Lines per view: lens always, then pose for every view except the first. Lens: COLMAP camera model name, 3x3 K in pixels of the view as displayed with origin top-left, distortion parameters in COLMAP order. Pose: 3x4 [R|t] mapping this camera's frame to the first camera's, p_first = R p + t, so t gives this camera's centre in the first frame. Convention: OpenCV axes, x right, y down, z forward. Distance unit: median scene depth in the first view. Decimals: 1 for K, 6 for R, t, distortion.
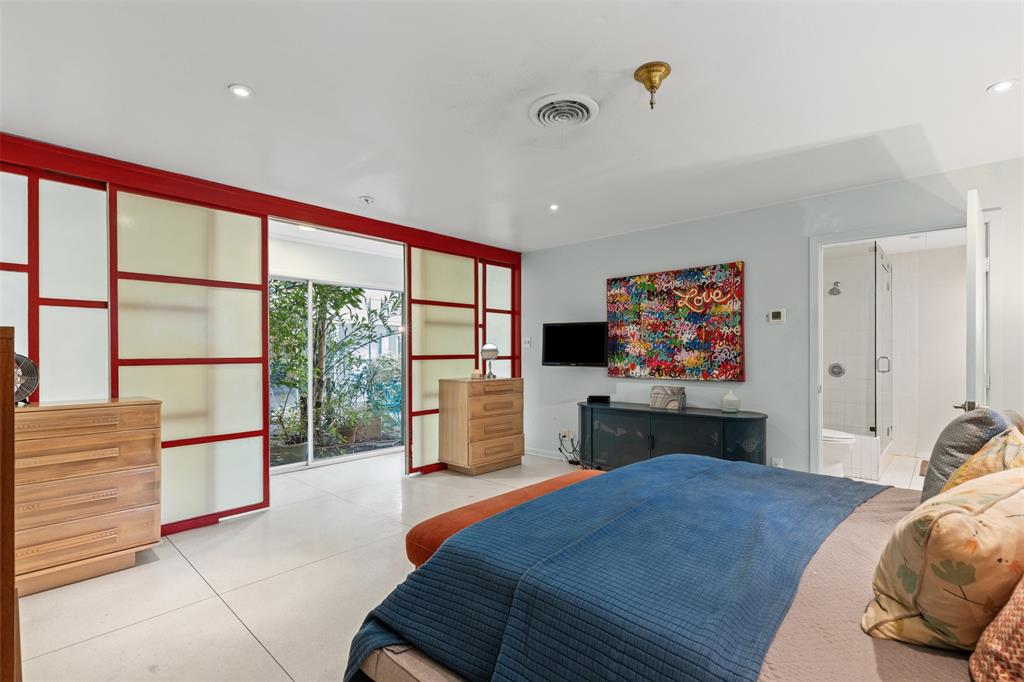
lens RADIAL K [[463.5, 0, 518.8], [0, 463.5, 348.4], [0, 0, 1]] dist [0.005196, -0.001002]
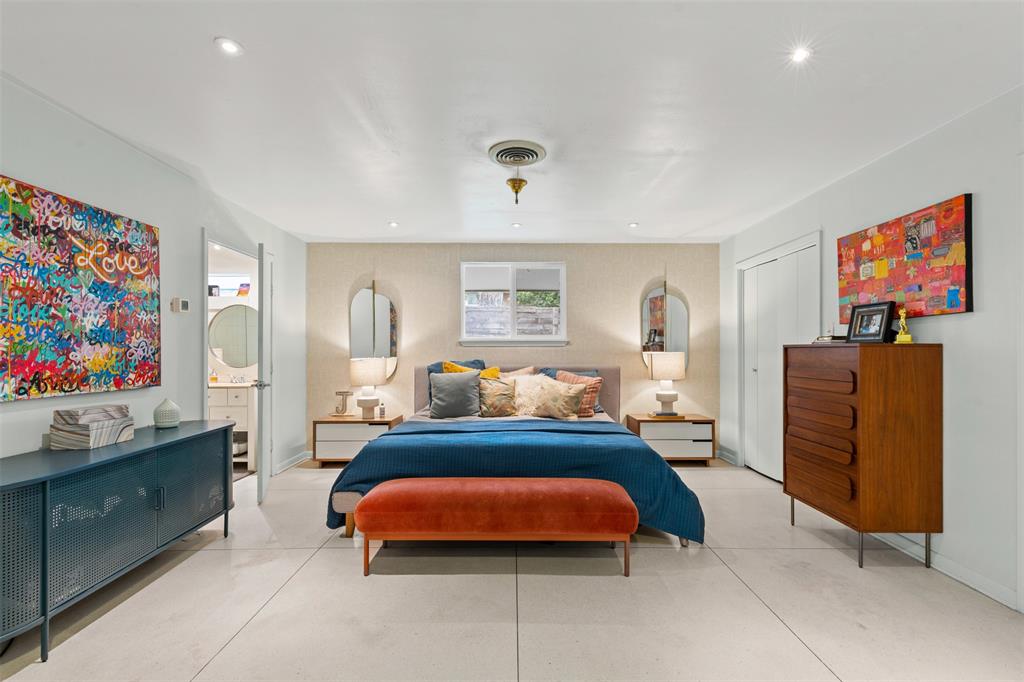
lens RADIAL K [[463.5, 0, 517.1], [0, 463.5, 348.5], [0, 0, 1]] dist [0.005196, -0.001002]
pose [[-0.683948, 0.007091, 0.729496, -0.447998], [-0.004986, 0.999884, -0.014394, 0.016980], [-0.729514, -0.013482, -0.683833, 1.024749]]
